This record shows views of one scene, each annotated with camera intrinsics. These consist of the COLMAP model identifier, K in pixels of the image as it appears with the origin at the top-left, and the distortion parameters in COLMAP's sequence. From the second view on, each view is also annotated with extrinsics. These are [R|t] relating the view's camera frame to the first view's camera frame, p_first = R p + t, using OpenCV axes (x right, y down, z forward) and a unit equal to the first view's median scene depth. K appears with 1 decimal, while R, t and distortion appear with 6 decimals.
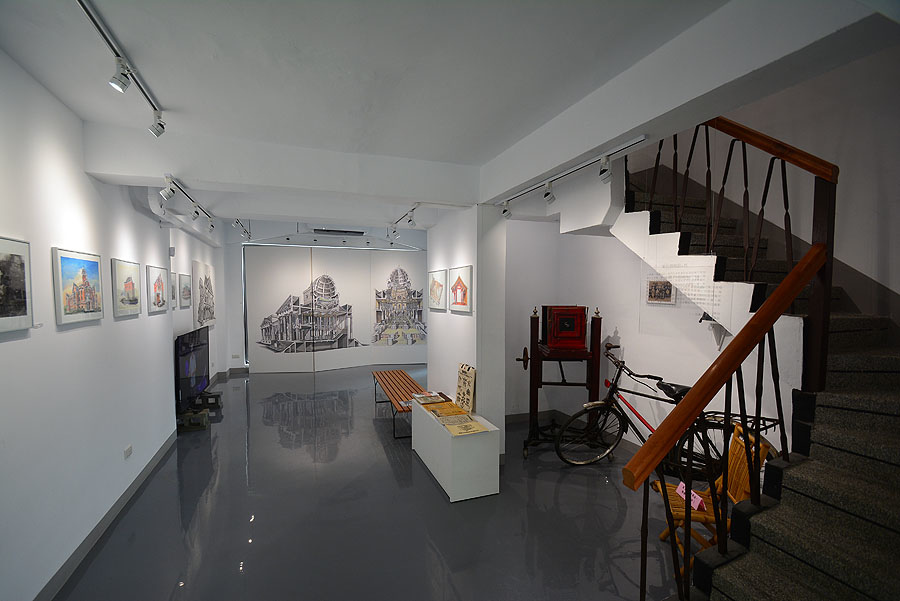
lens RADIAL K [[390.5, 0, 447.4], [0, 390.5, 295.1], [0, 0, 1]] dist [-0.011614, -0.000596]
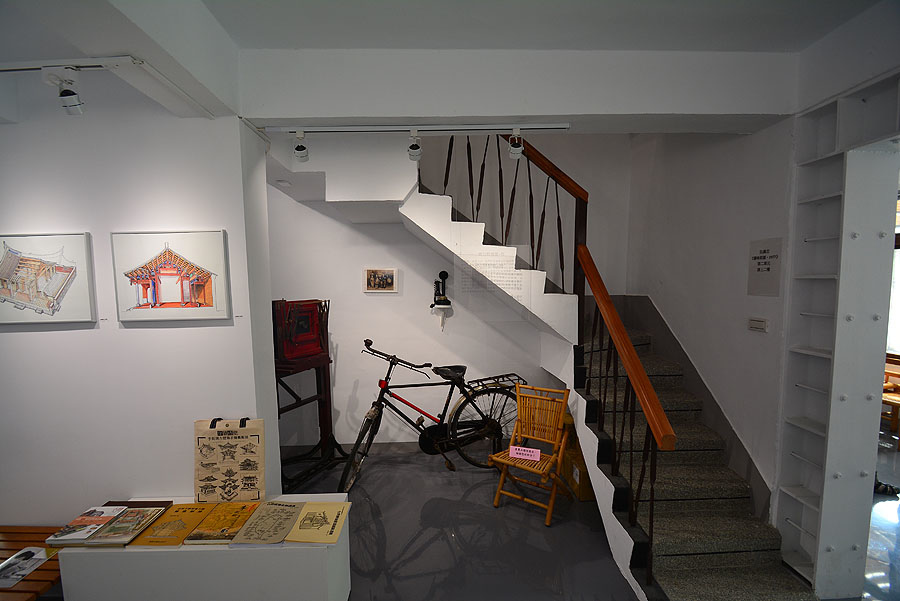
lens RADIAL K [[390.5, 0, 448.7], [0, 390.5, 300.6], [0, 0, 1]] dist [-0.011614, -0.000596]
pose [[0.324152, -0.049236, 0.944723, -0.308835], [0.020814, 0.998774, 0.044912, 0.001470], [-0.945776, 0.005105, 0.324780, 0.484993]]
